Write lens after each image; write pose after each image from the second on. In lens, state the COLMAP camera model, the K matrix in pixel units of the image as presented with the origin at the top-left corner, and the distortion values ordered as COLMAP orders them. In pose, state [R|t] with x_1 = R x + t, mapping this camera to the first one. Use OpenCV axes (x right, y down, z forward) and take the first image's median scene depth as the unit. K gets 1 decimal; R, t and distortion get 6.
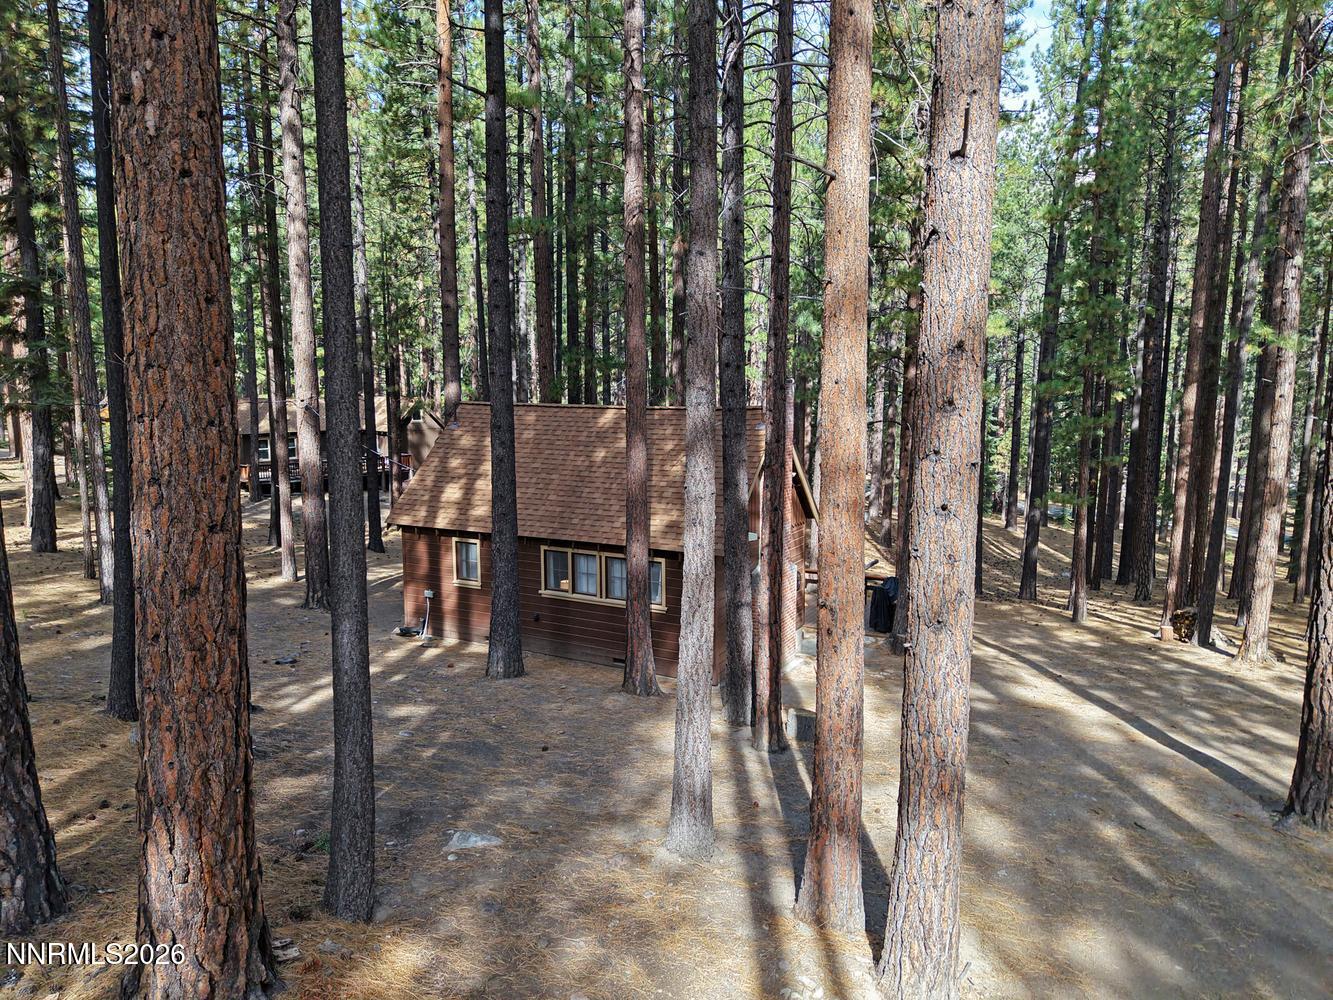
lens RADIAL K [[880.3, 0, 666.5], [0, 880.3, 500.0], [0, 0, 1]] dist [0.065132, -0.084897]
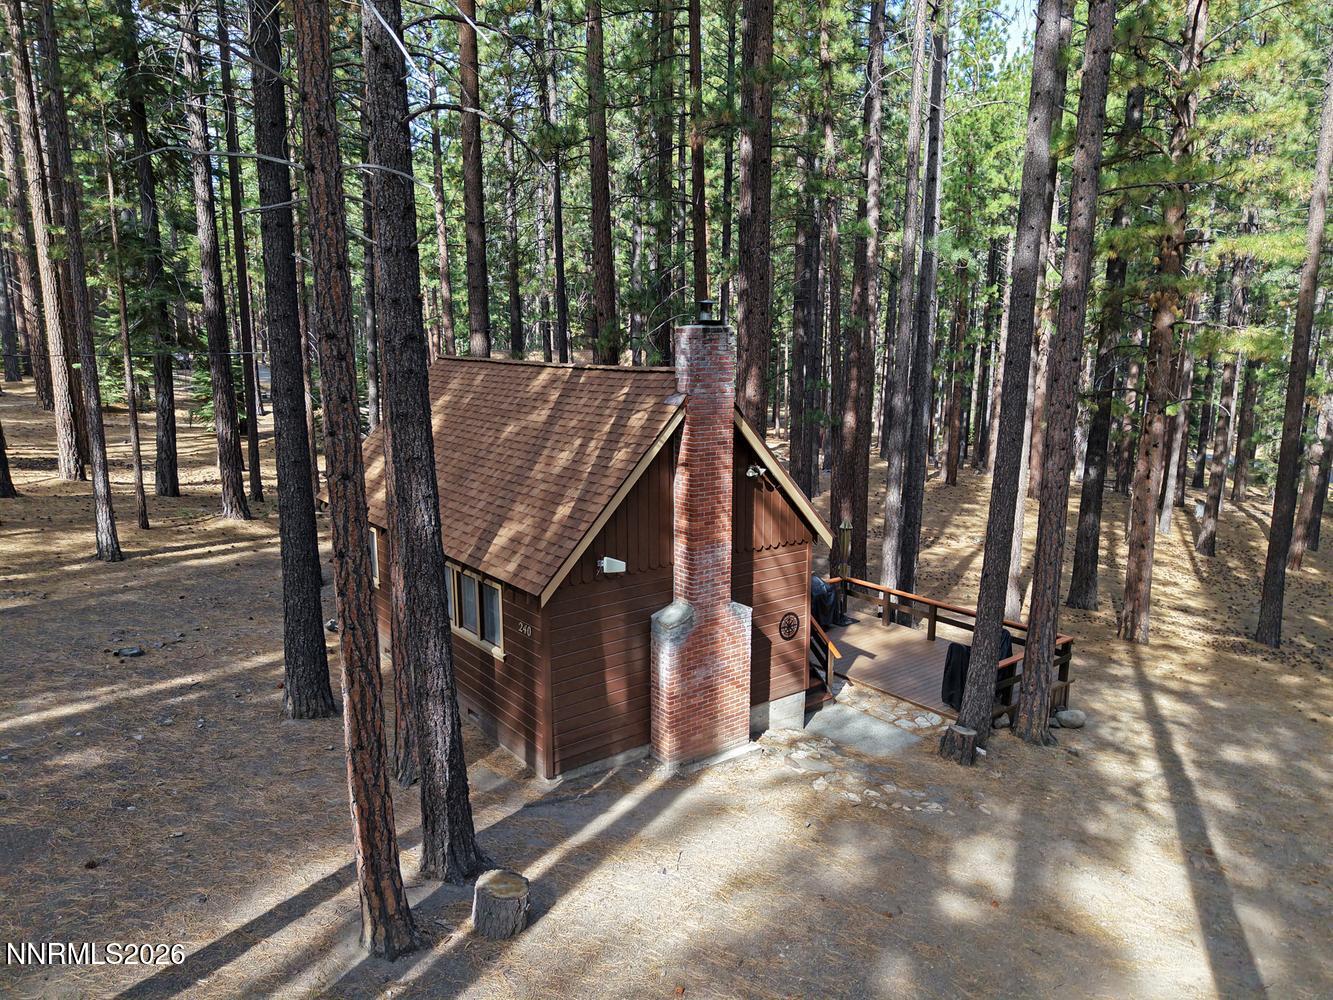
lens RADIAL K [[880.3, 0, 666.5], [0, 880.3, 500.0], [0, 0, 1]] dist [0.065132, -0.084897]
pose [[0.918210, 0.074757, -0.388976, 0.299590], [-0.055093, 0.996586, 0.061484, -0.039564], [0.392244, -0.035025, 0.919194, 0.318310]]
